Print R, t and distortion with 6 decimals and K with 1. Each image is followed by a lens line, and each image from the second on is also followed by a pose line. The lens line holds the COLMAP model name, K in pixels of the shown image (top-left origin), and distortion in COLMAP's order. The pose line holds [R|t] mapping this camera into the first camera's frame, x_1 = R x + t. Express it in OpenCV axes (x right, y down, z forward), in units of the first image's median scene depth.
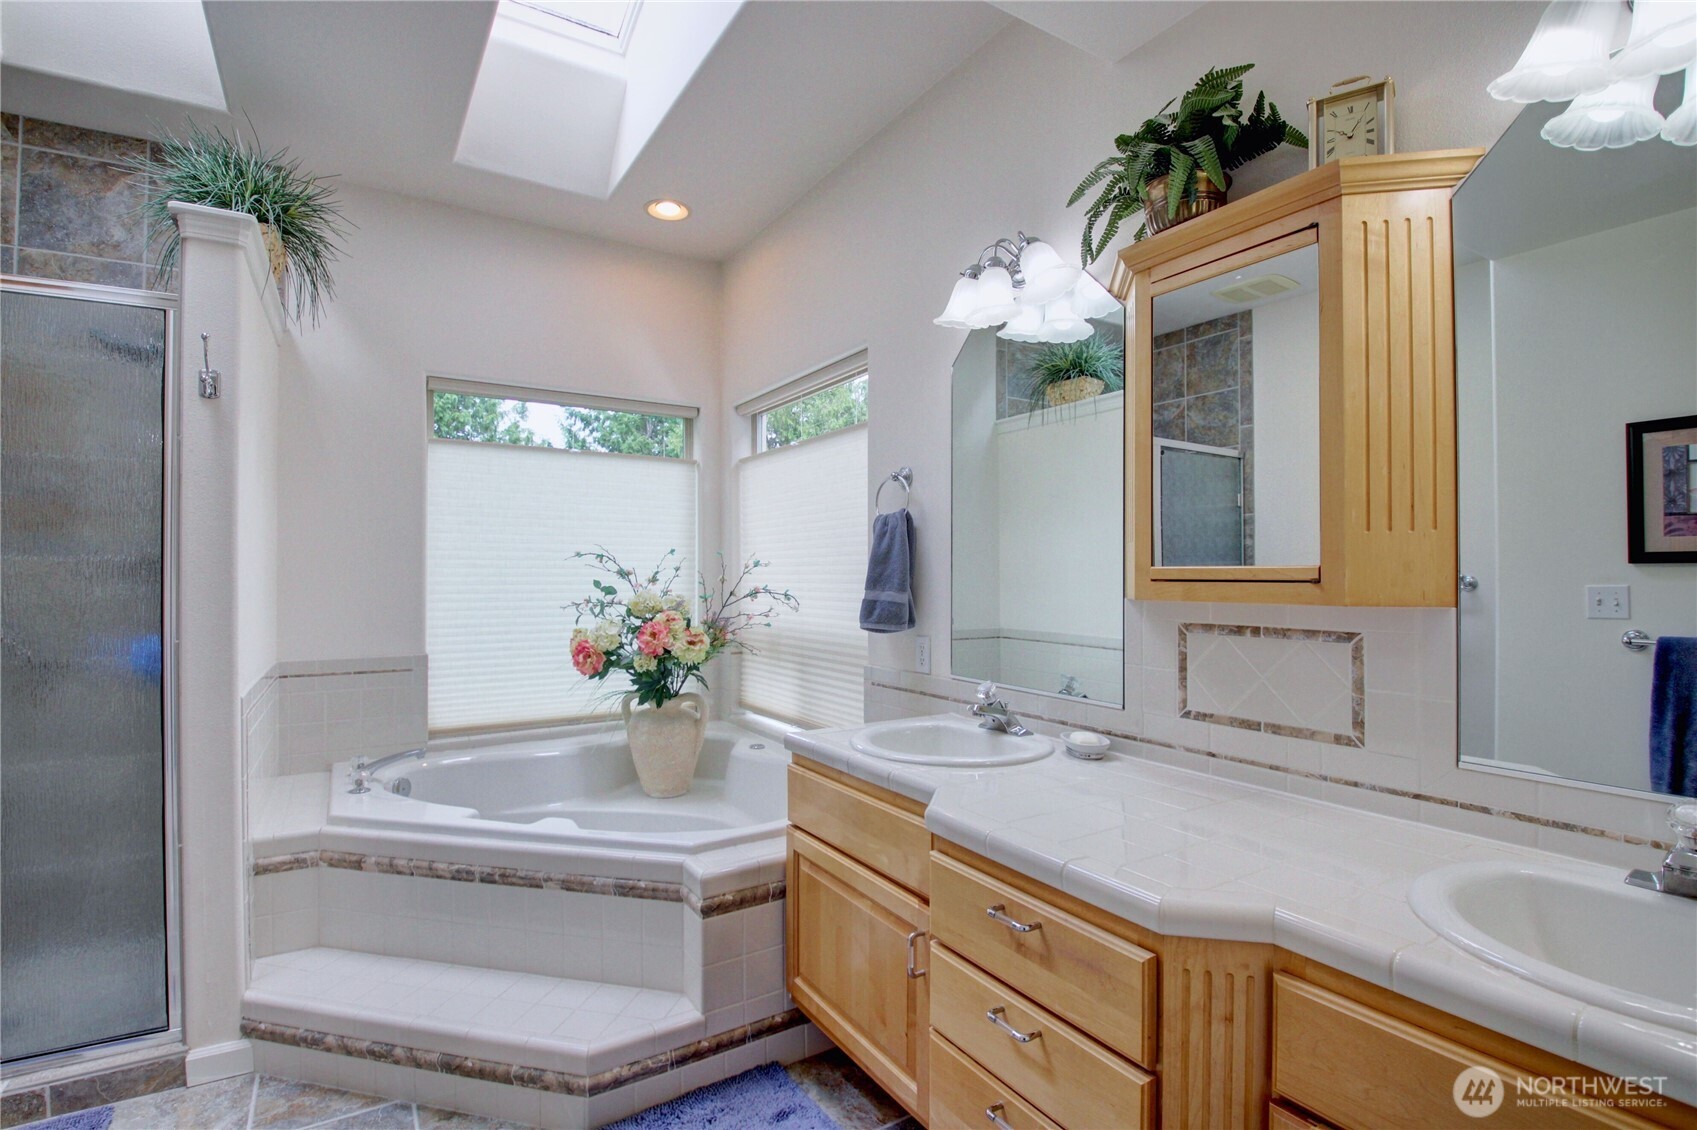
lens RADIAL K [[793.3, 0, 843.2], [0, 793.3, 564.3], [0, 0, 1]] dist [0.007498, -0.019557]
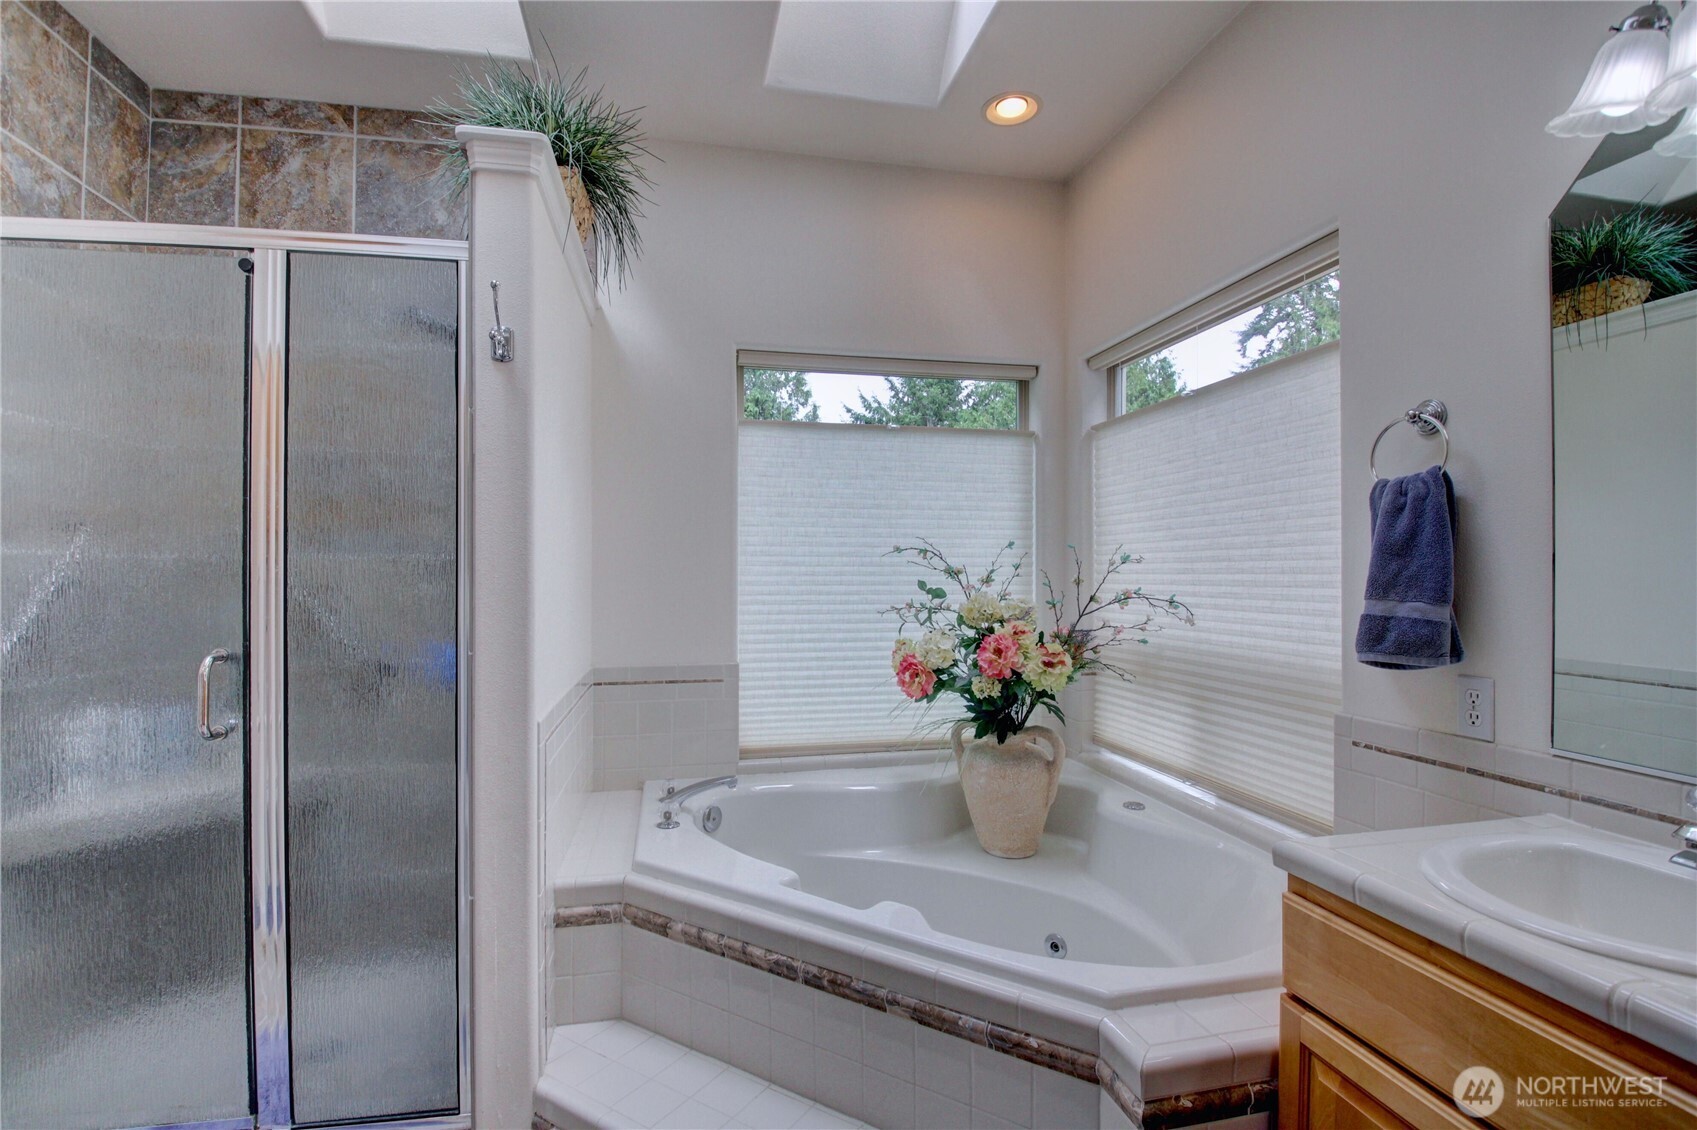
lens RADIAL K [[793.3, 0, 838.5], [0, 793.3, 561.6], [0, 0, 1]] dist [0.007498, -0.019557]
pose [[0.939488, -0.003504, -0.342564, -0.147777], [0.003205, 0.999994, -0.001440, 0.001939], [0.342567, 0.000254, 0.939493, 0.268521]]
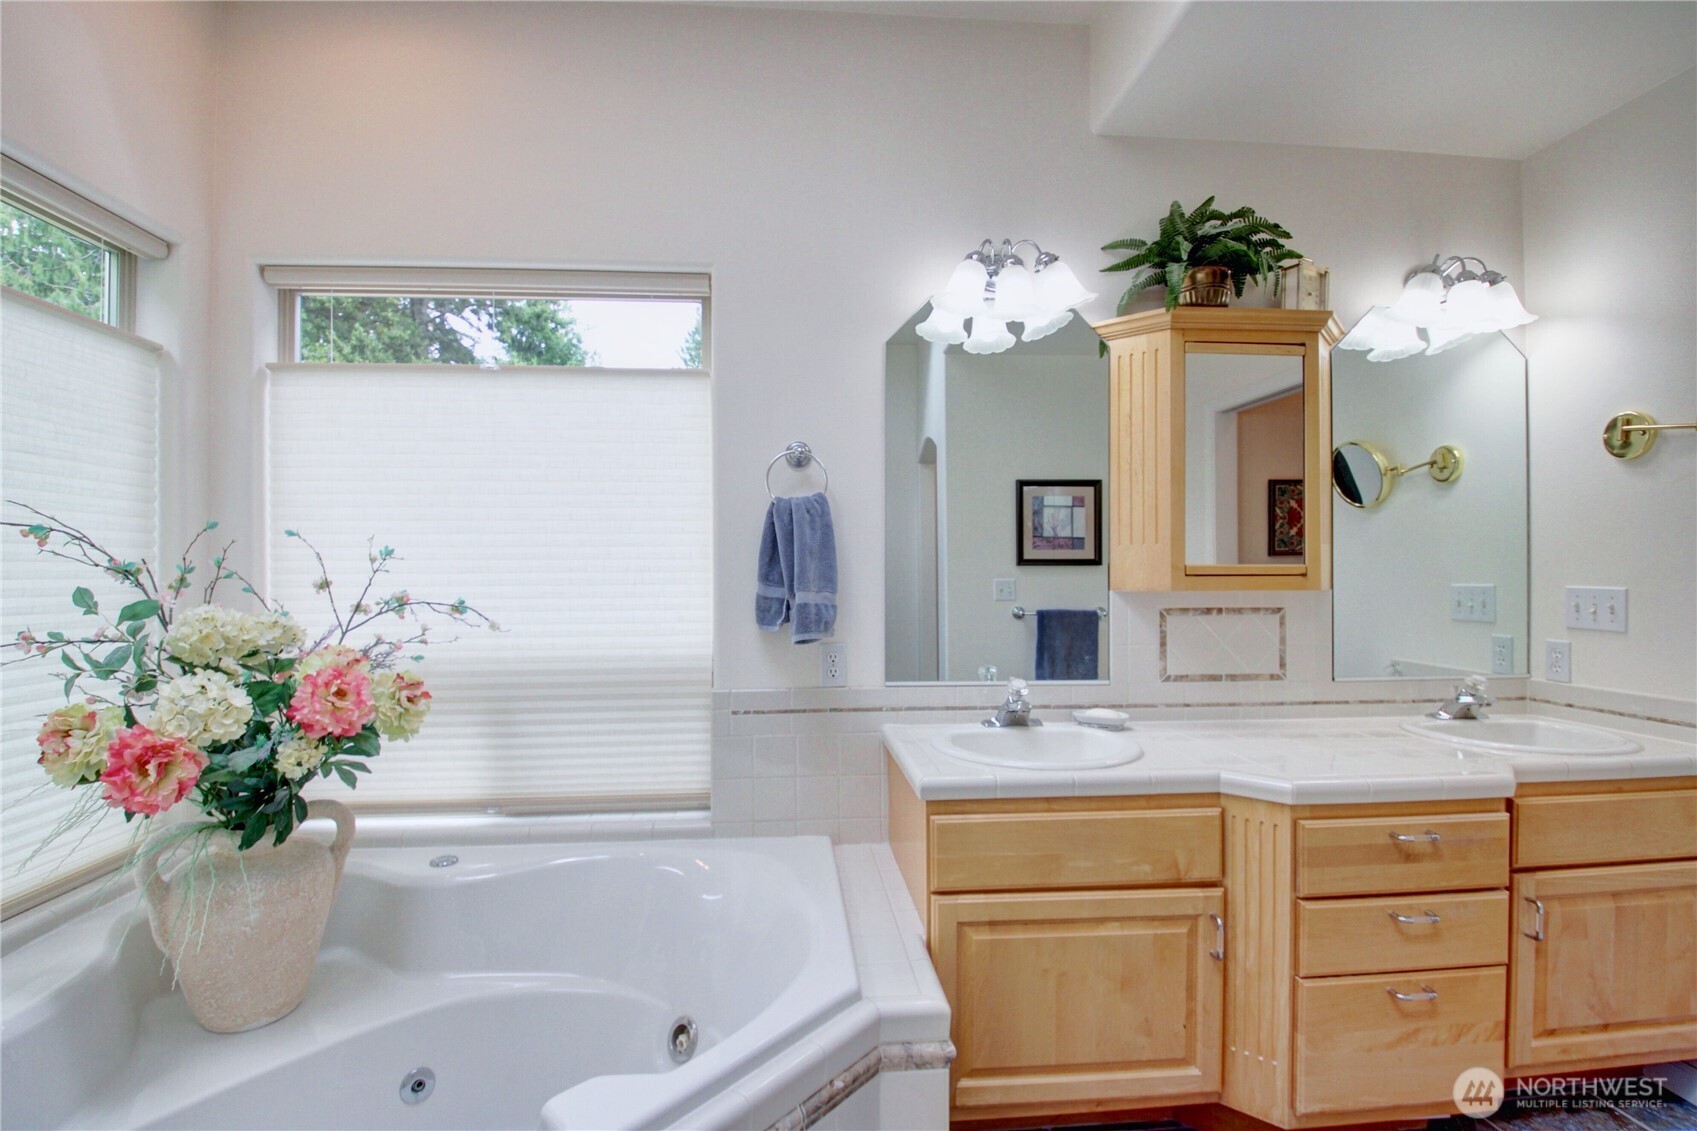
lens RADIAL K [[793.3, 0, 826.9], [0, 793.3, 564.6], [0, 0, 1]] dist [0.007498, -0.019557]
pose [[0.460422, 0.008581, 0.887659, -0.664758], [-0.008094, 0.999952, -0.005468, 0.009637], [-0.887663, -0.004667, 0.460470, 0.610442]]
